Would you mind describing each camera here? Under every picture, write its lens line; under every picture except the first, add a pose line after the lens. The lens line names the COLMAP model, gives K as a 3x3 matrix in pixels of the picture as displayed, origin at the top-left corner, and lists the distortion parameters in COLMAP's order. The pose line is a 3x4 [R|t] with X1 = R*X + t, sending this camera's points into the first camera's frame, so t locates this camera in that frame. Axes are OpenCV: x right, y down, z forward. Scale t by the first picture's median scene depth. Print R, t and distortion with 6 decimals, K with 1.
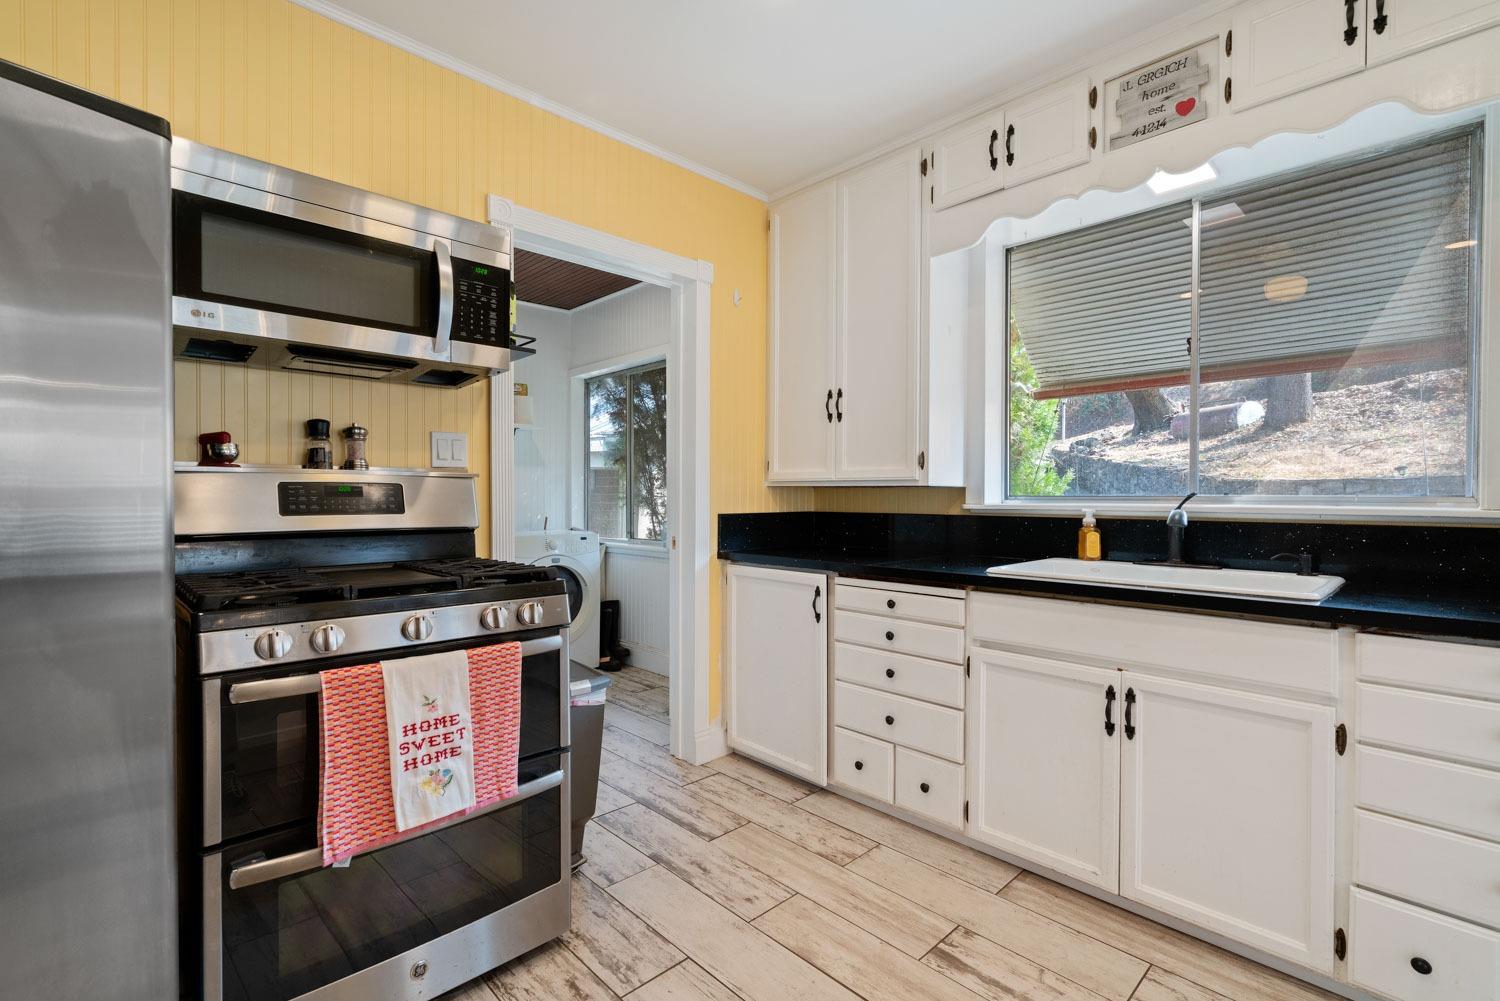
lens RADIAL K [[682.1, 0, 742.3], [0, 682.1, 496.4], [0, 0, 1]] dist [-0.010045, 0.000961]
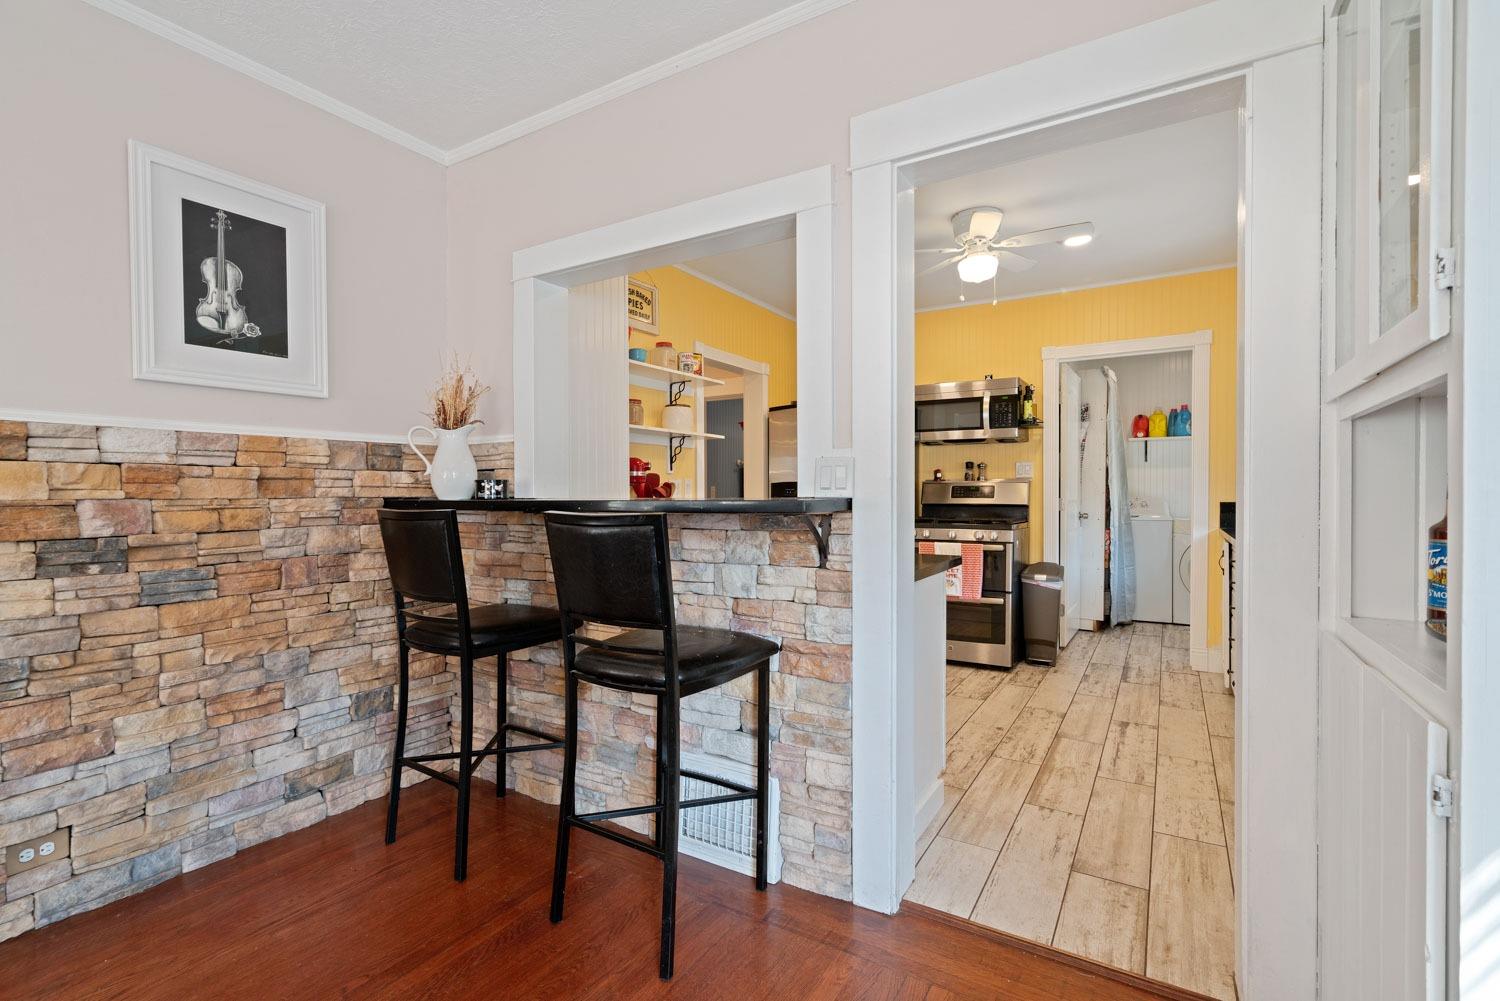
lens RADIAL K [[682.1, 0, 753.6], [0, 682.1, 501.2], [0, 0, 1]] dist [-0.010045, 0.000961]
pose [[0.263455, 0.008604, -0.964633, 1.686813], [0.001169, 0.999957, 0.009238, 0.012921], [0.964671, -0.003561, 0.263433, -0.488067]]
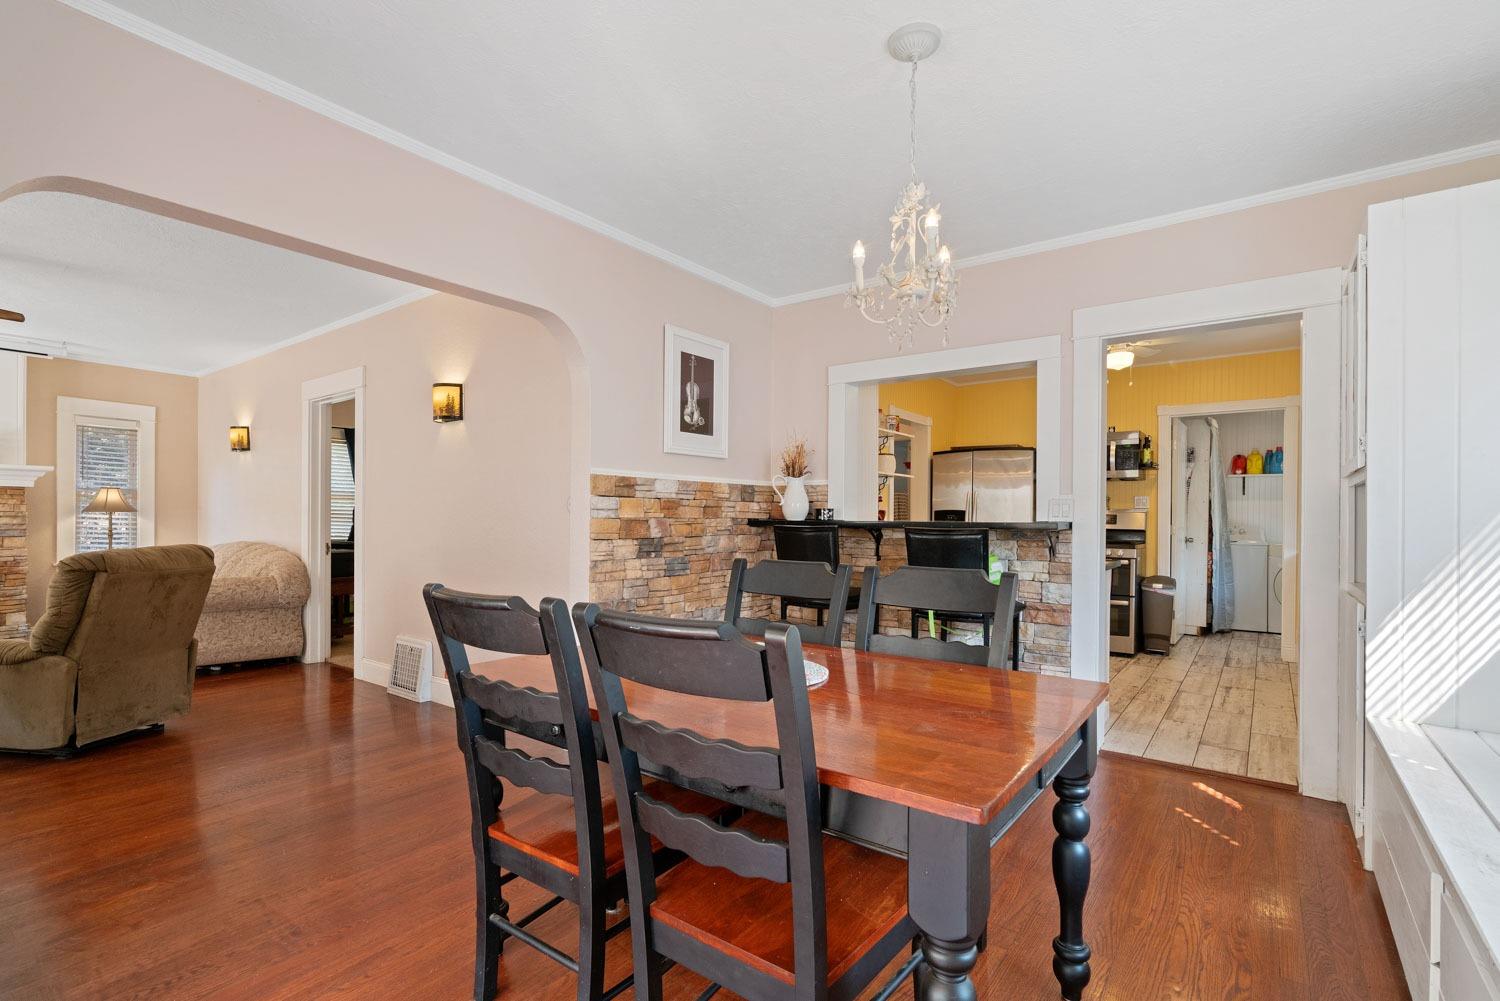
lens RADIAL K [[682.1, 0, 755.6], [0, 682.1, 516.3], [0, 0, 1]] dist [-0.010045, 0.000961]
pose [[0.168443, -0.001511, -0.985710, 2.345403], [-0.010852, 0.999935, -0.003387, 0.017497], [0.985652, 0.011267, 0.168415, -1.170566]]
